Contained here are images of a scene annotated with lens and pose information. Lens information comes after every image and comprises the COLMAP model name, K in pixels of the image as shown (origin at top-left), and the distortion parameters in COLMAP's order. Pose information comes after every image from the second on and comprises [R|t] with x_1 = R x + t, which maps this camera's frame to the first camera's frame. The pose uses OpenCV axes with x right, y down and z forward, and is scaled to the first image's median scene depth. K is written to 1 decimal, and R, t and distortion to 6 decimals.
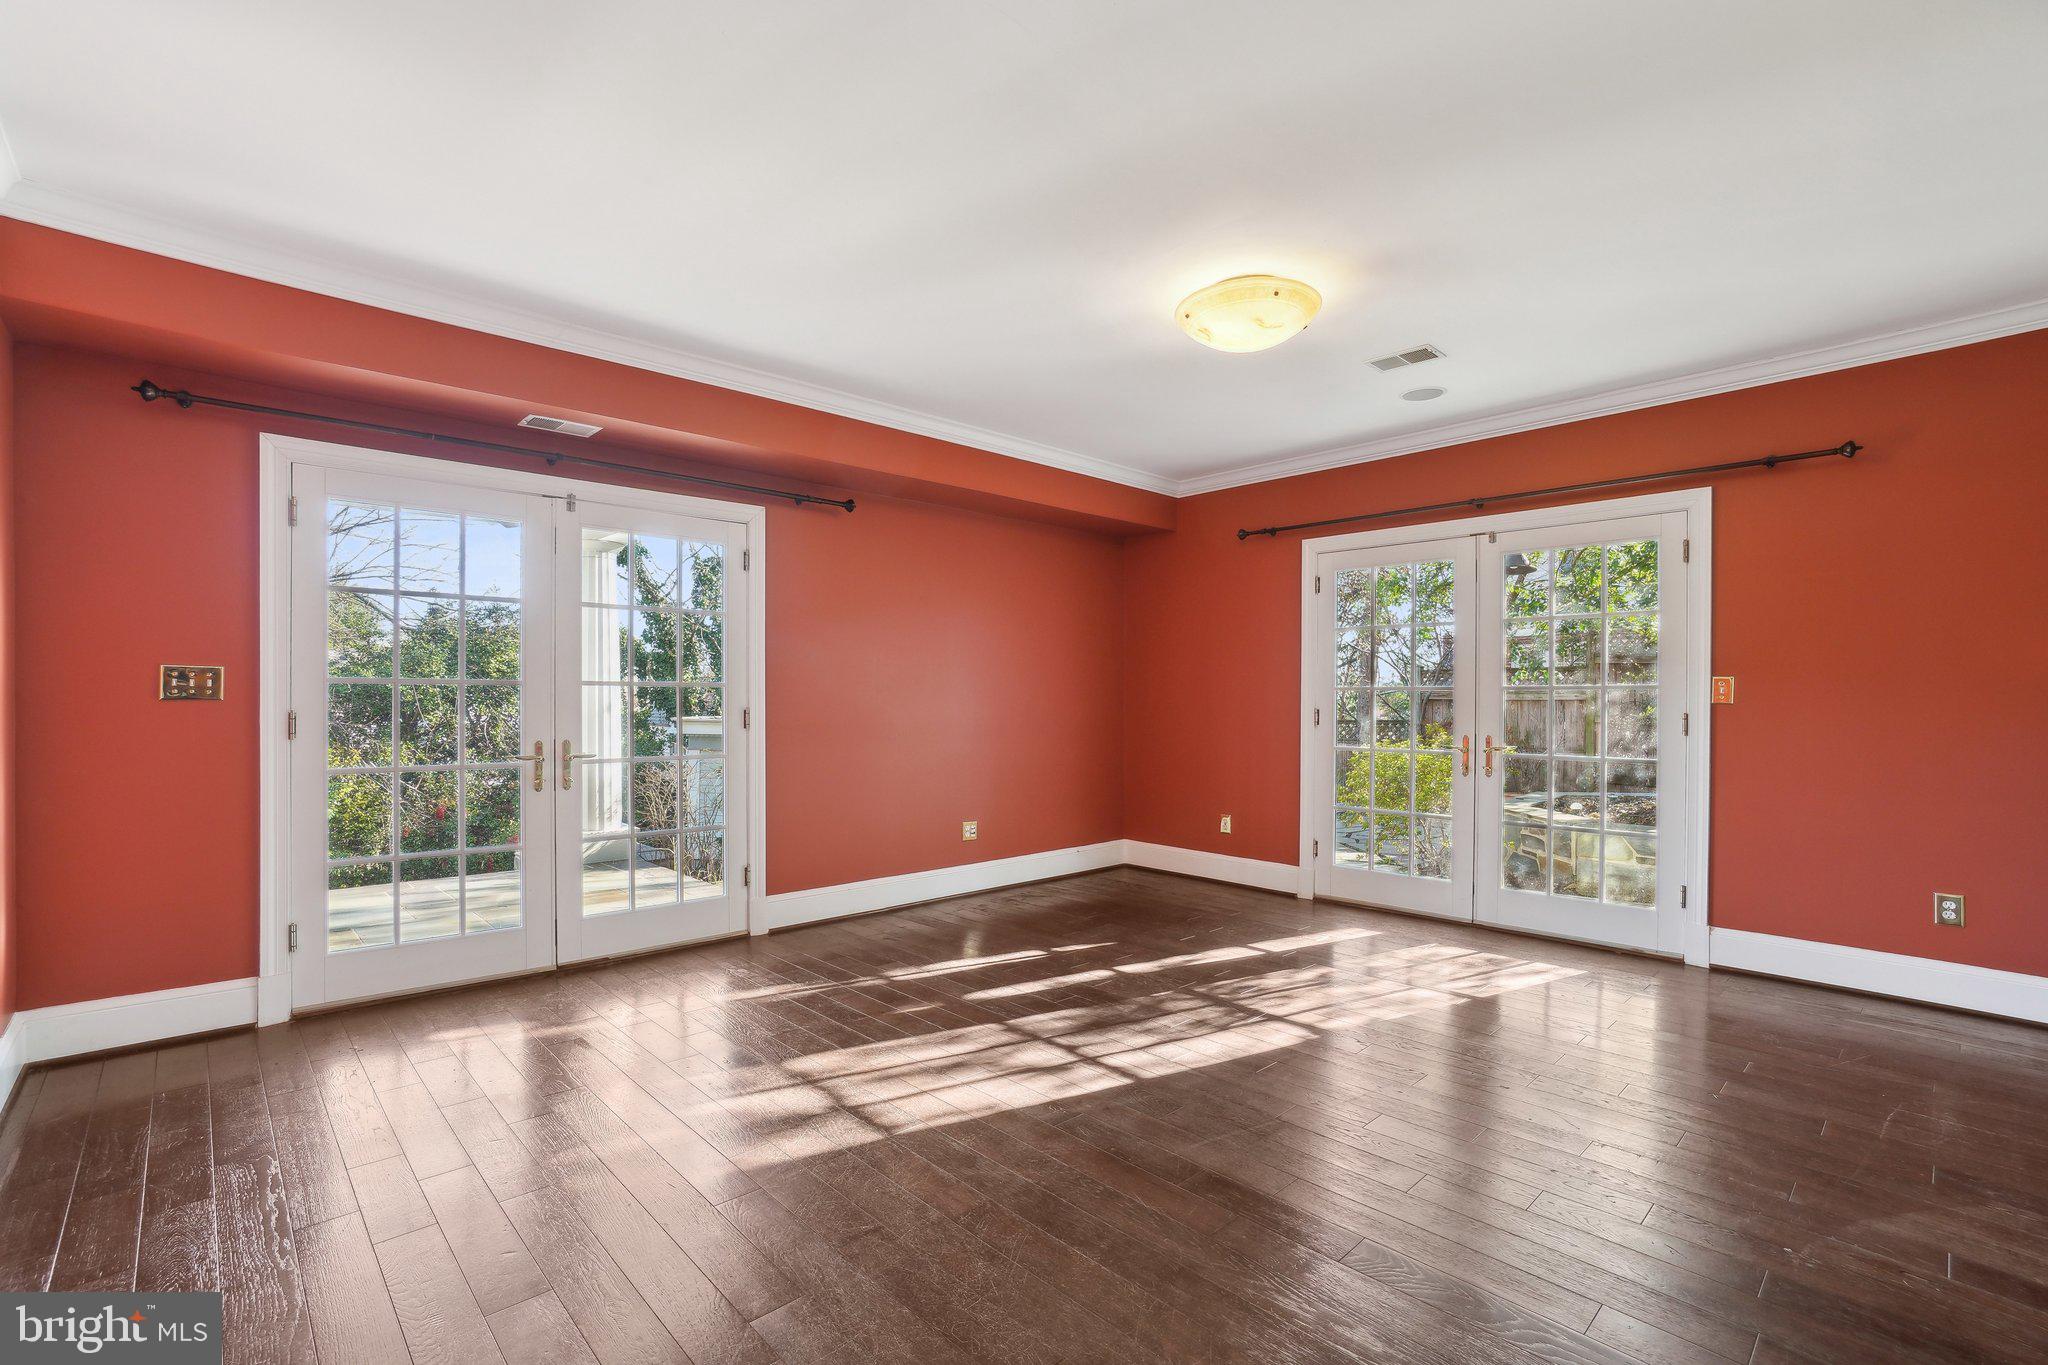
lens RADIAL K [[927.2, 0, 1012.2], [0, 927.2, 695.7], [0, 0, 1]] dist [-0.034915, 0.002772]
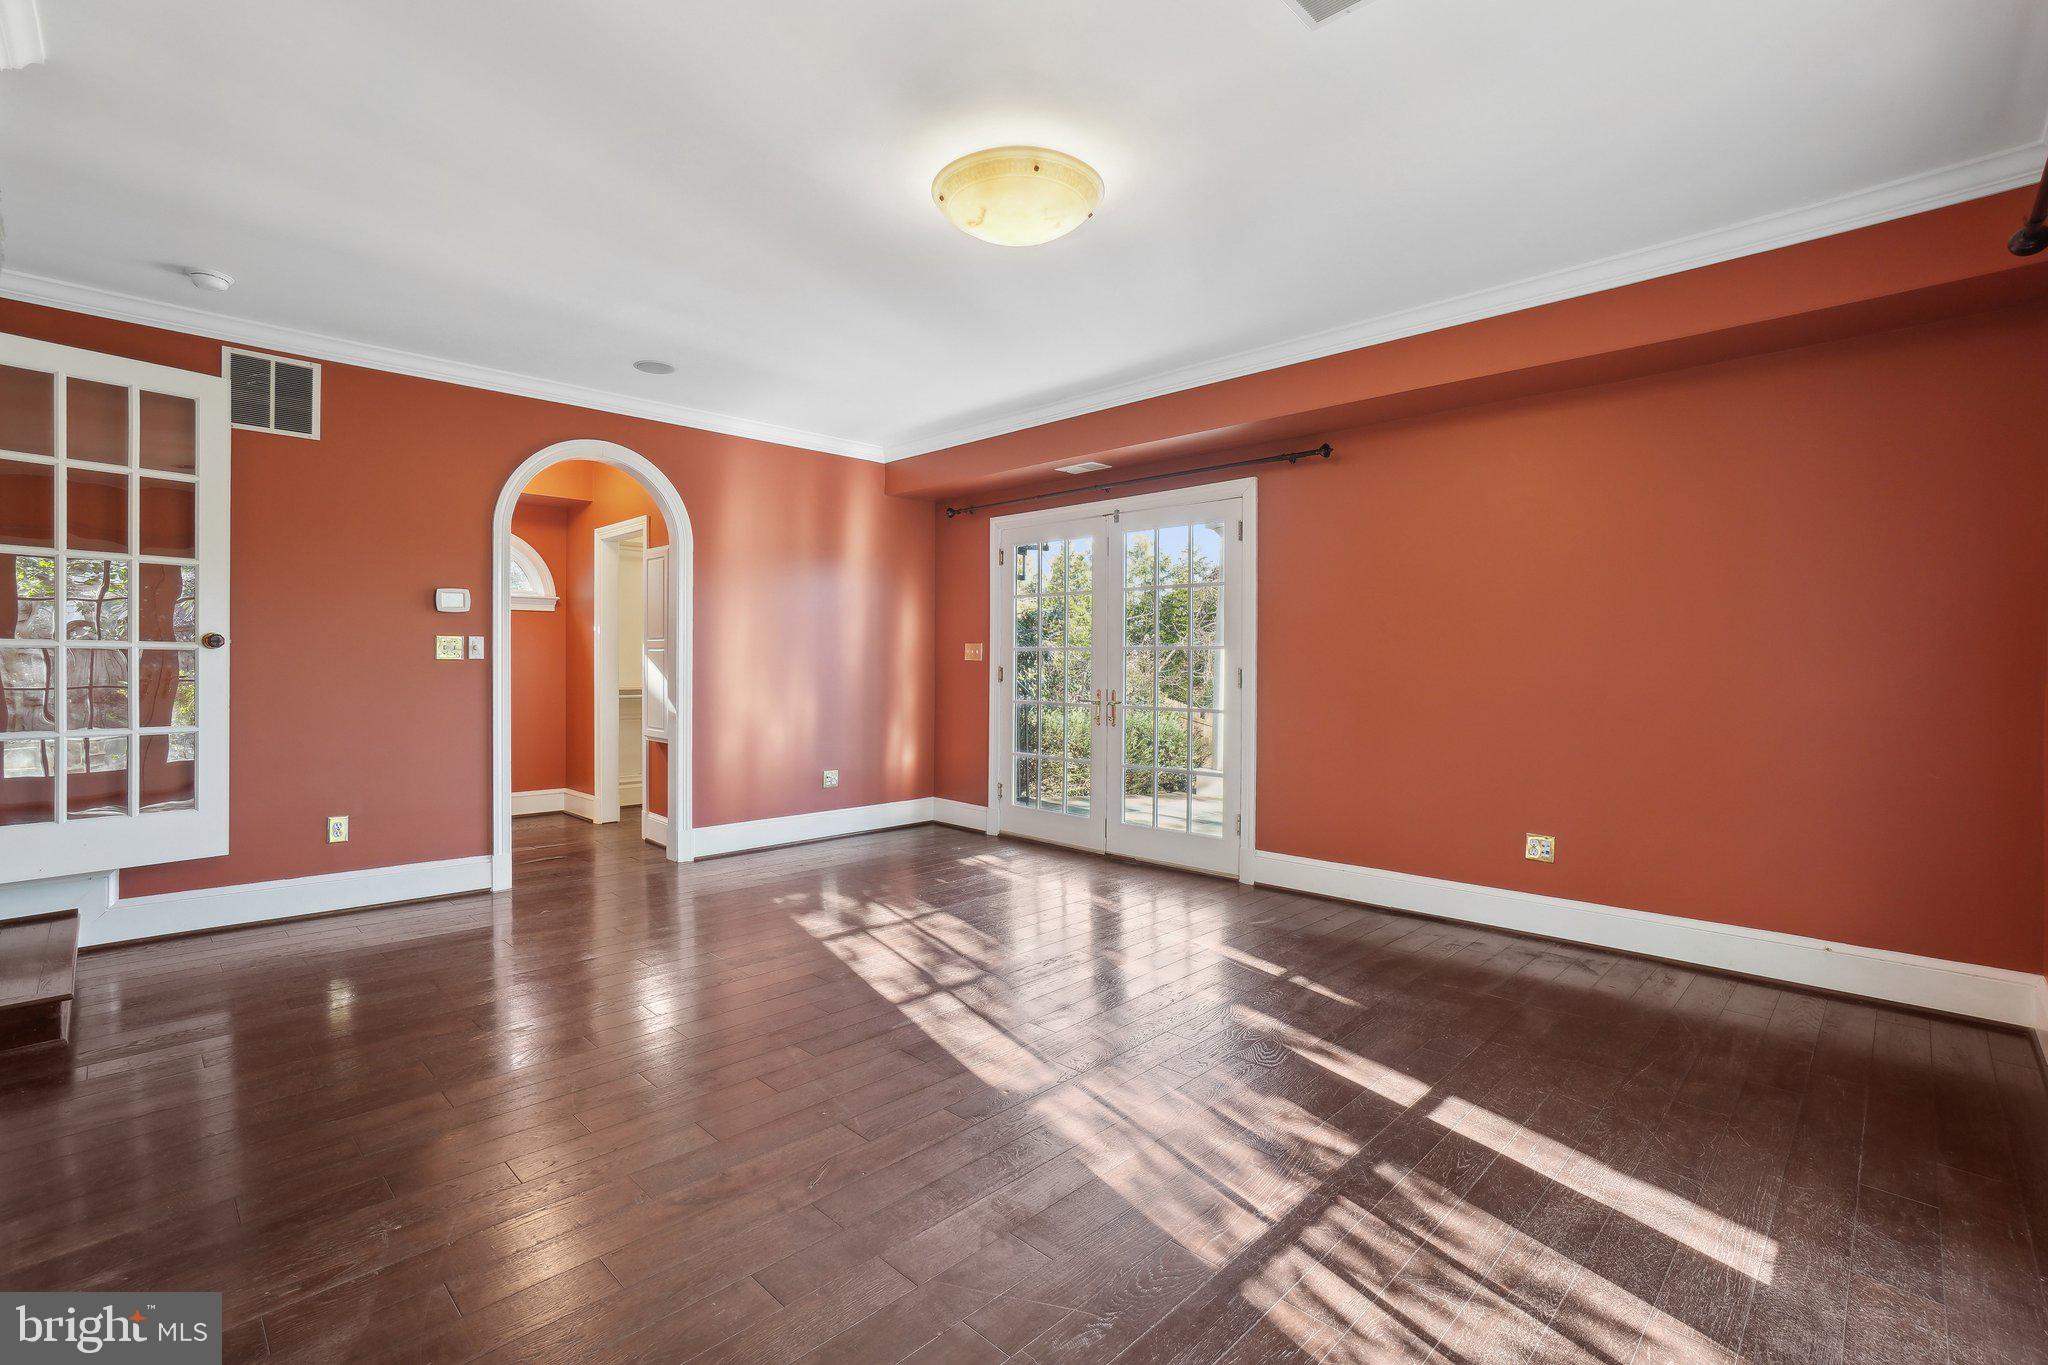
lens RADIAL K [[927.2, 0, 966.8], [0, 927.2, 660.1], [0, 0, 1]] dist [-0.034915, 0.002772]
pose [[0.007270, 0.001203, -0.999973, 0.982342], [0.002253, 0.999997, 0.001219, 0.001408], [0.999971, -0.002262, 0.007267, 0.846328]]
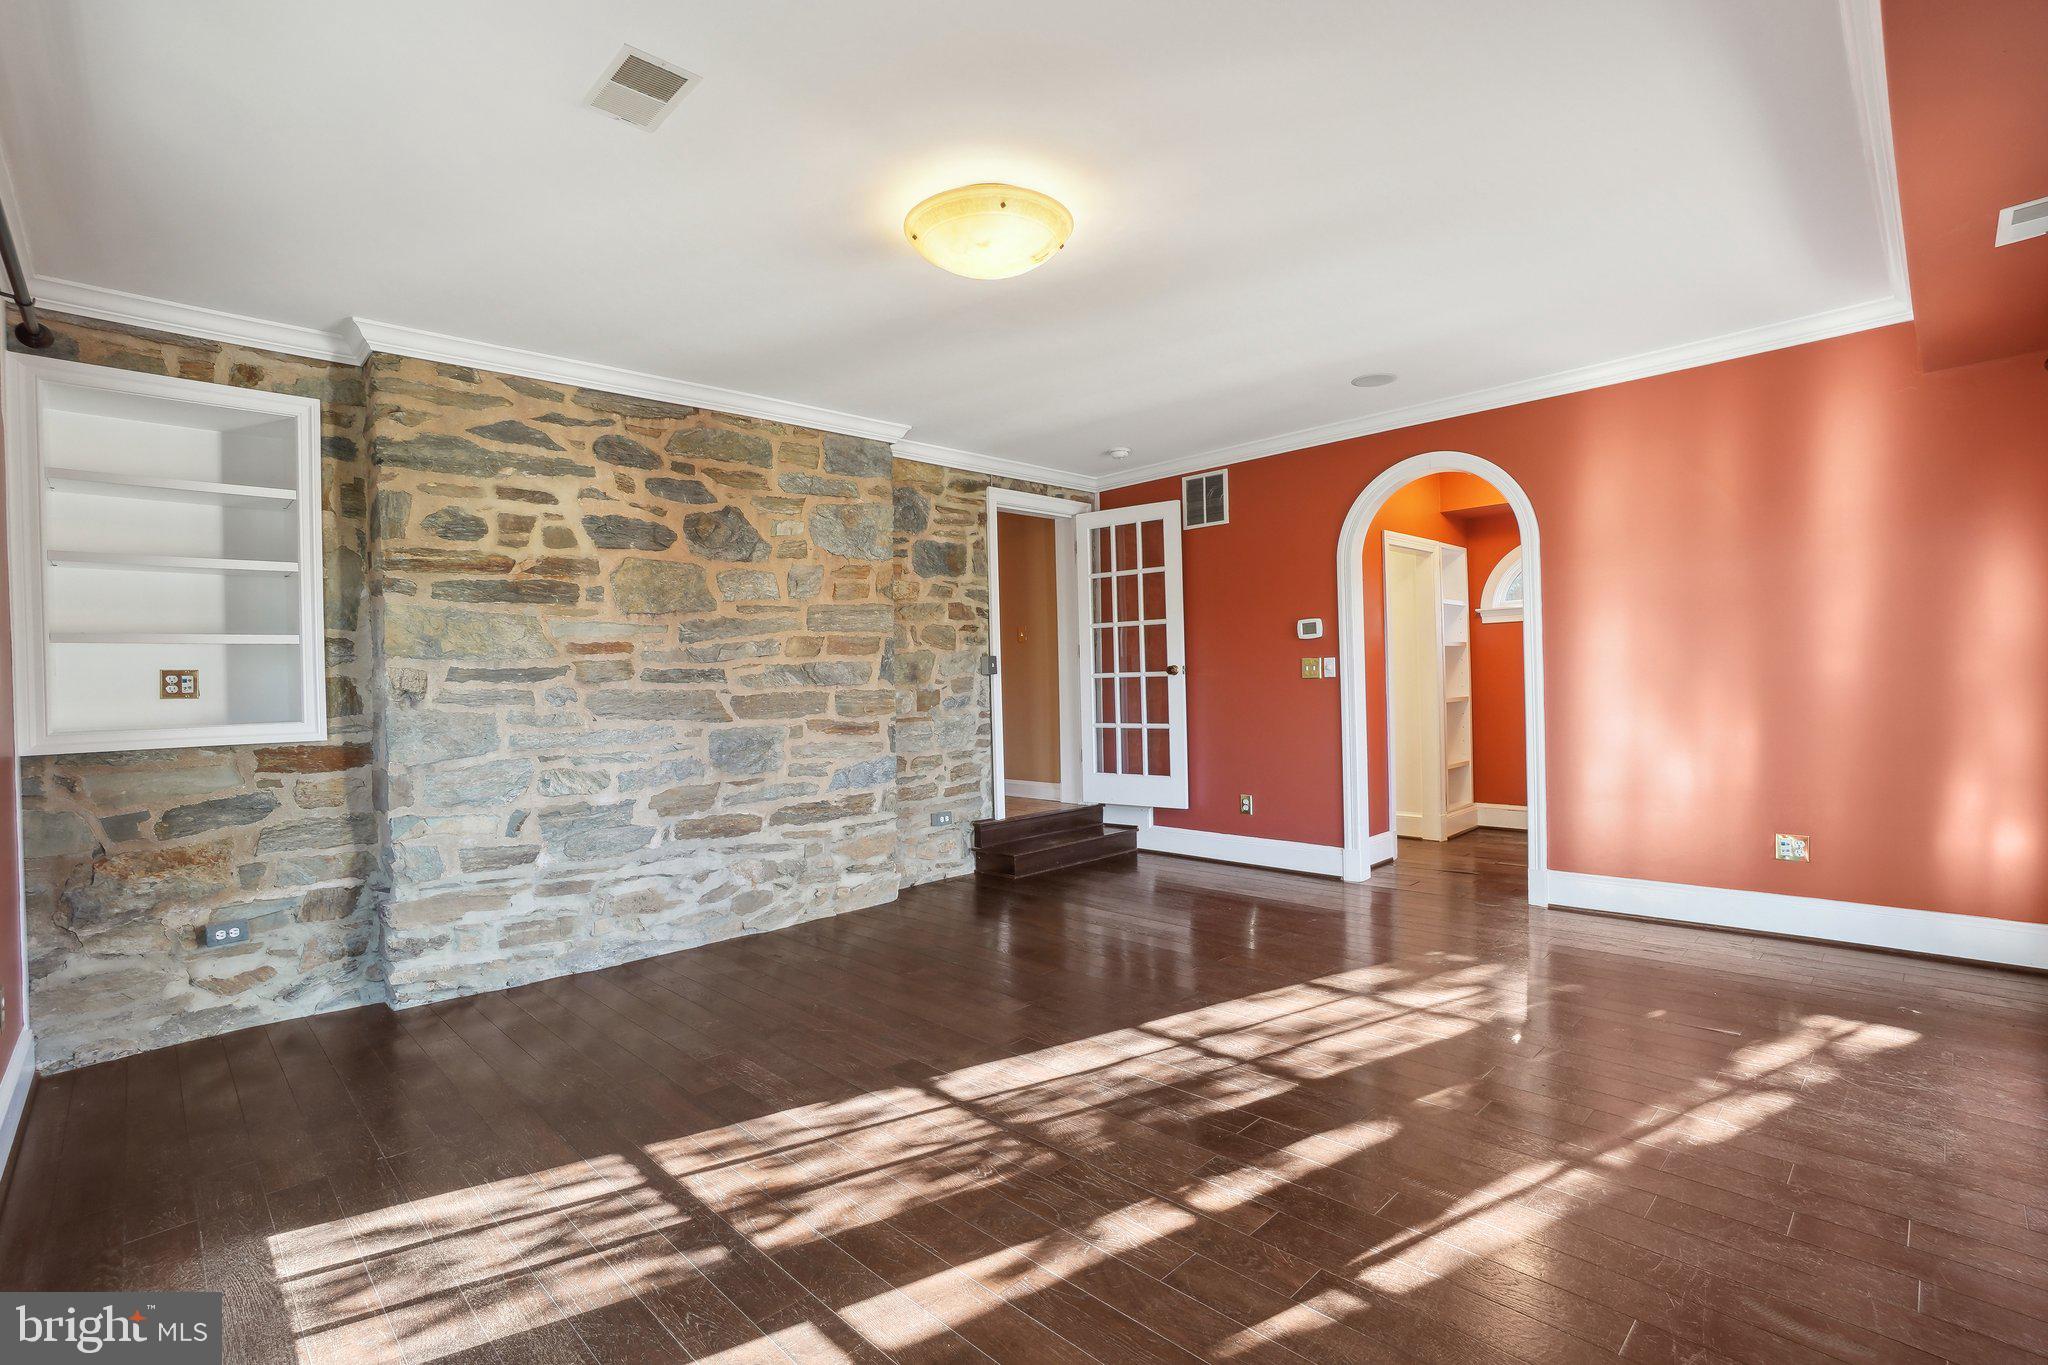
lens RADIAL K [[917.0, 0, 1030.5], [0, 917.0, 694.5], [0, 0, 1]] dist [-0.031690, -0.001010]
pose [[-0.999146, 0.028988, -0.029456, 0.225277], [0.028849, 0.999571, 0.005136, 0.005943], [0.029593, 0.004282, -0.999553, 1.644133]]
